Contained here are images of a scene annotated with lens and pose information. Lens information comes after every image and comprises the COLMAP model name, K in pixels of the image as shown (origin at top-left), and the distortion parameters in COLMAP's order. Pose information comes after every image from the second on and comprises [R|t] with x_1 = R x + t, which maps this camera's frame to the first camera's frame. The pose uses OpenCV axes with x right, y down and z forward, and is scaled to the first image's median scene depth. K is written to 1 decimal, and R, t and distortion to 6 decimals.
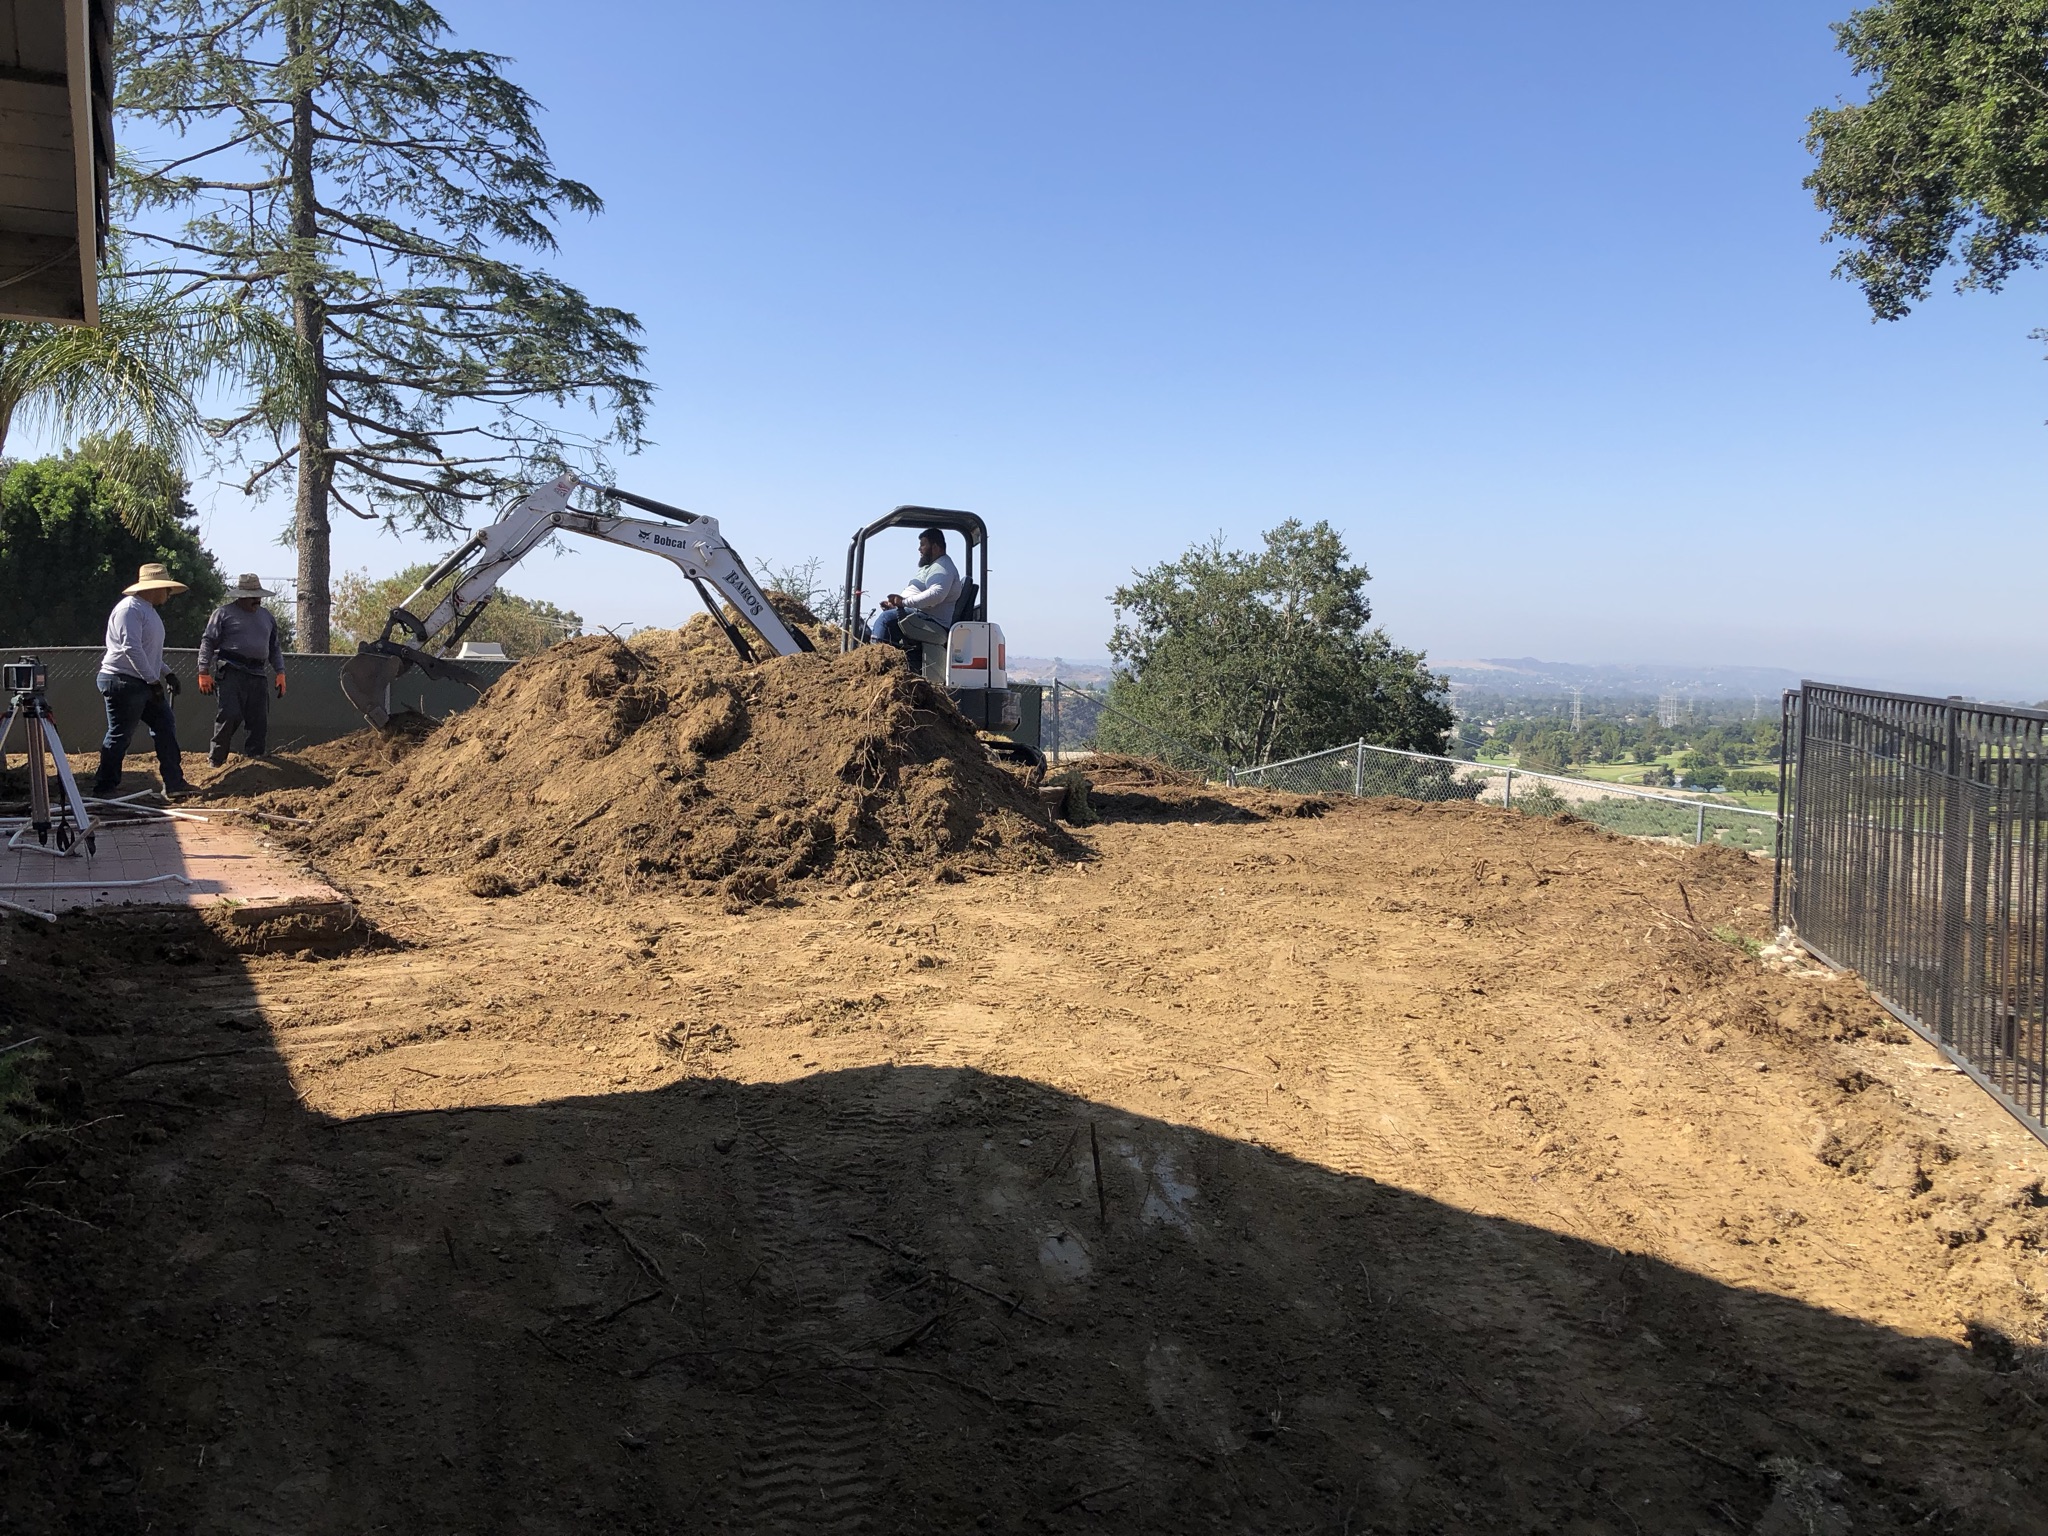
lens RADIAL K [[1708.7, 0, 1024.0], [0, 1708.7, 768.0], [0, 0, 1]] dist [0.006014, 0.005079]
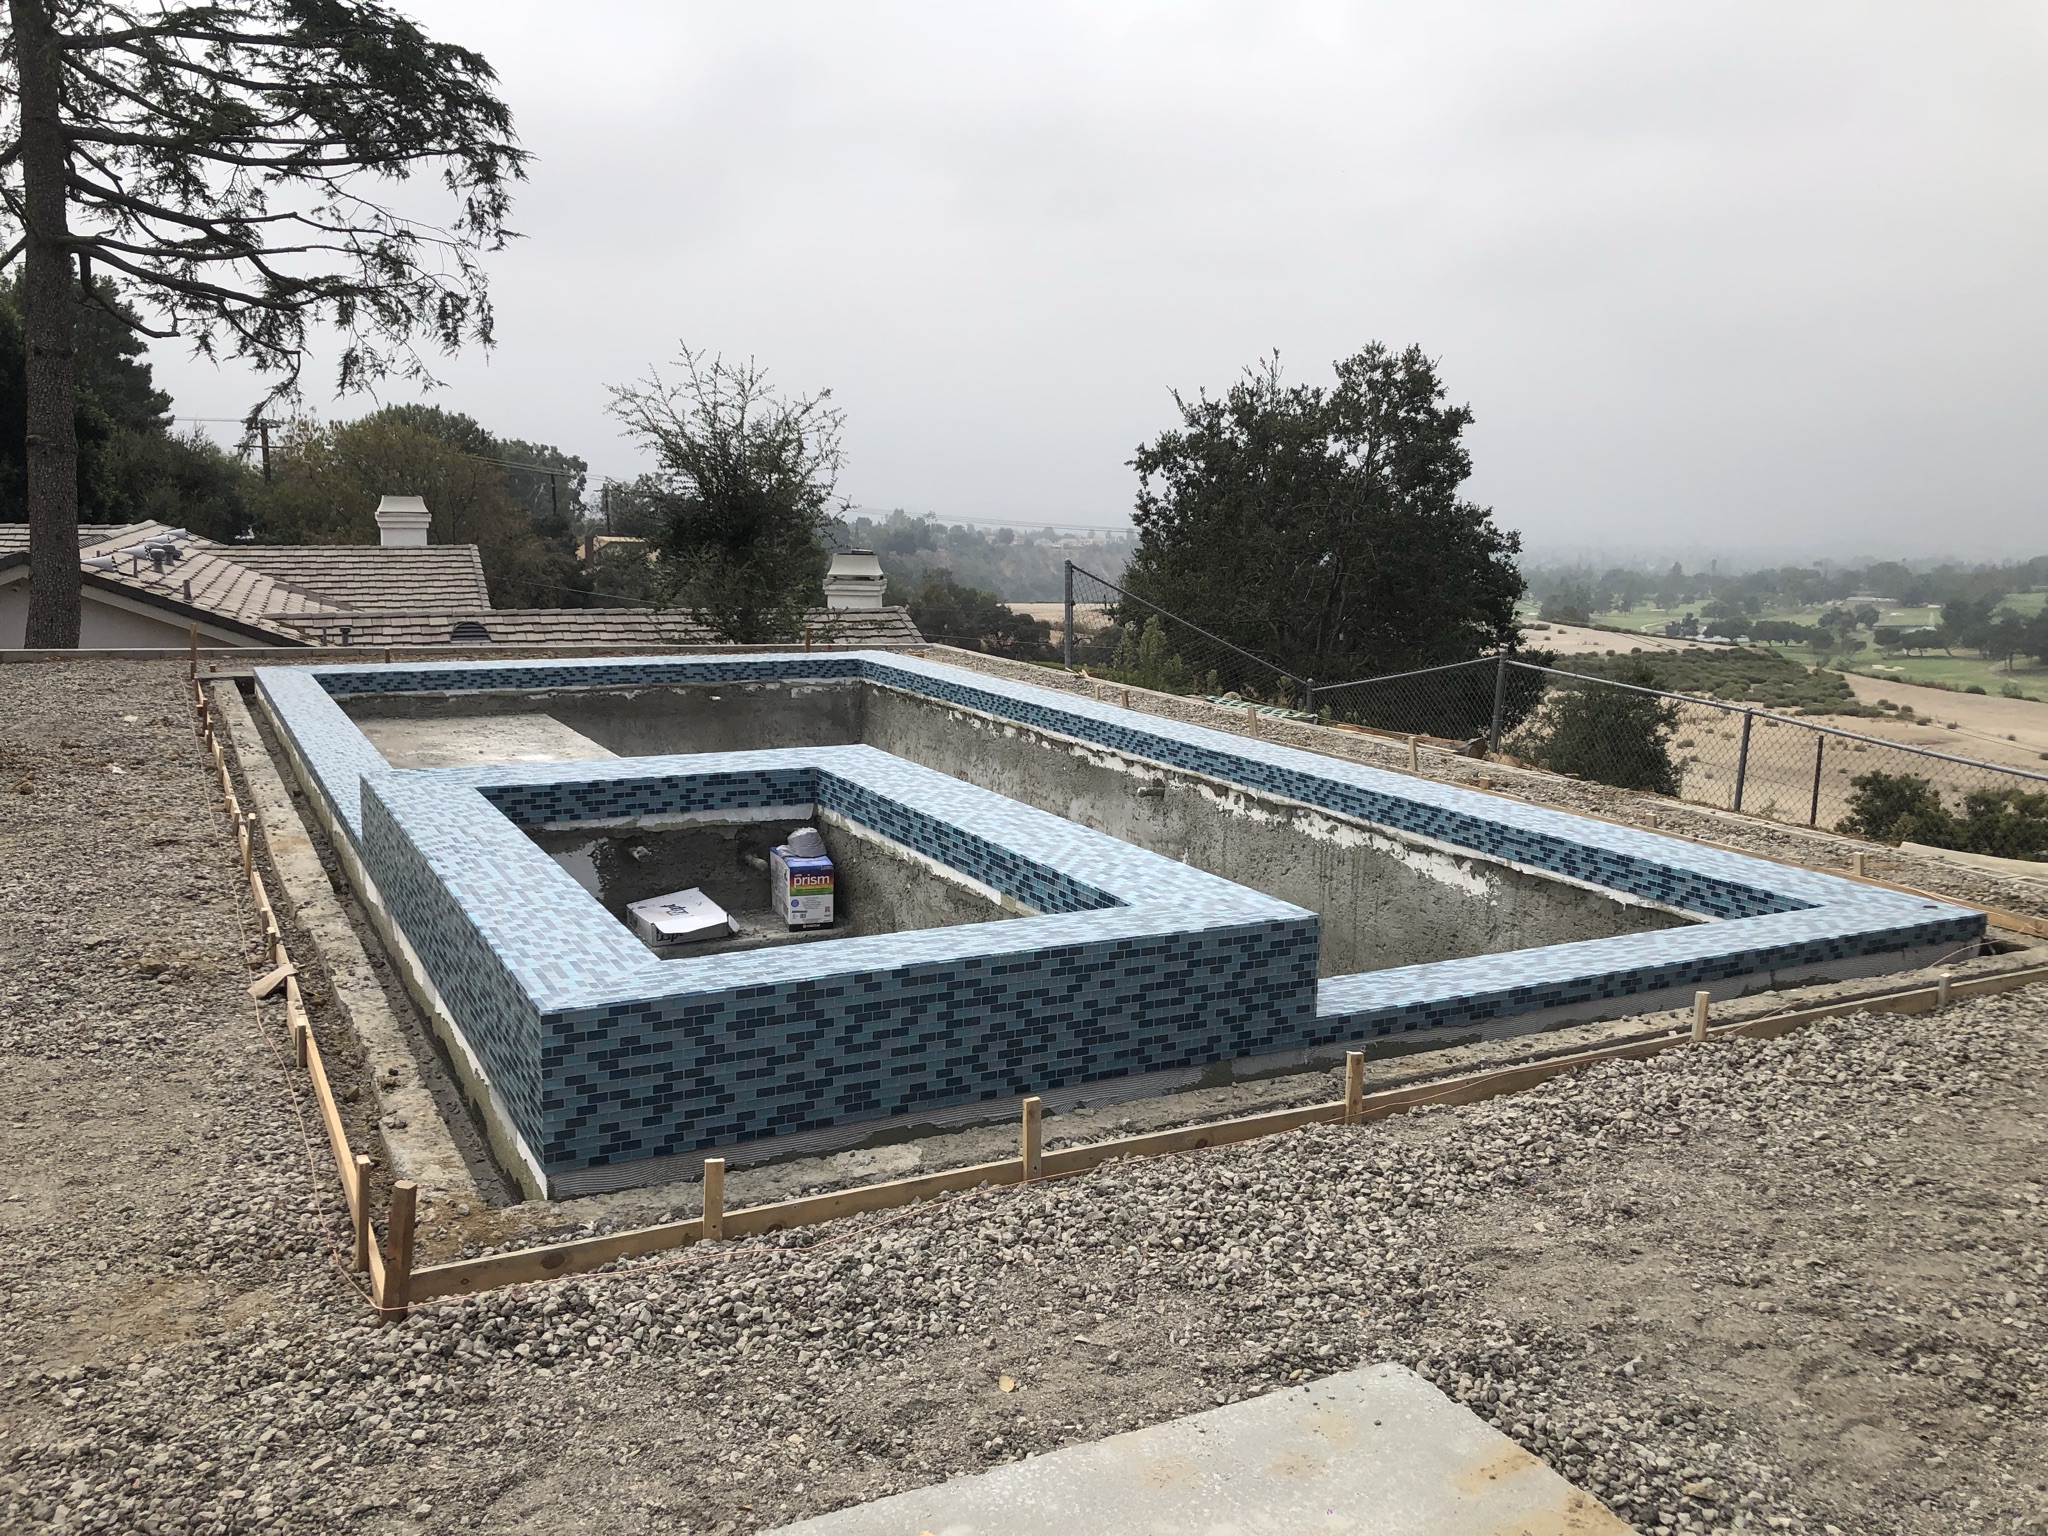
lens RADIAL K [[1671.2, 0, 1005.4], [0, 1671.2, 759.5], [0, 0, 1]] dist [0.008524, -0.004889]
pose [[0.999828, 0.004329, -0.018060, 0.003053], [-0.002703, 0.996019, 0.089104, -0.023447], [0.018373, -0.089040, 0.995859, 0.213455]]
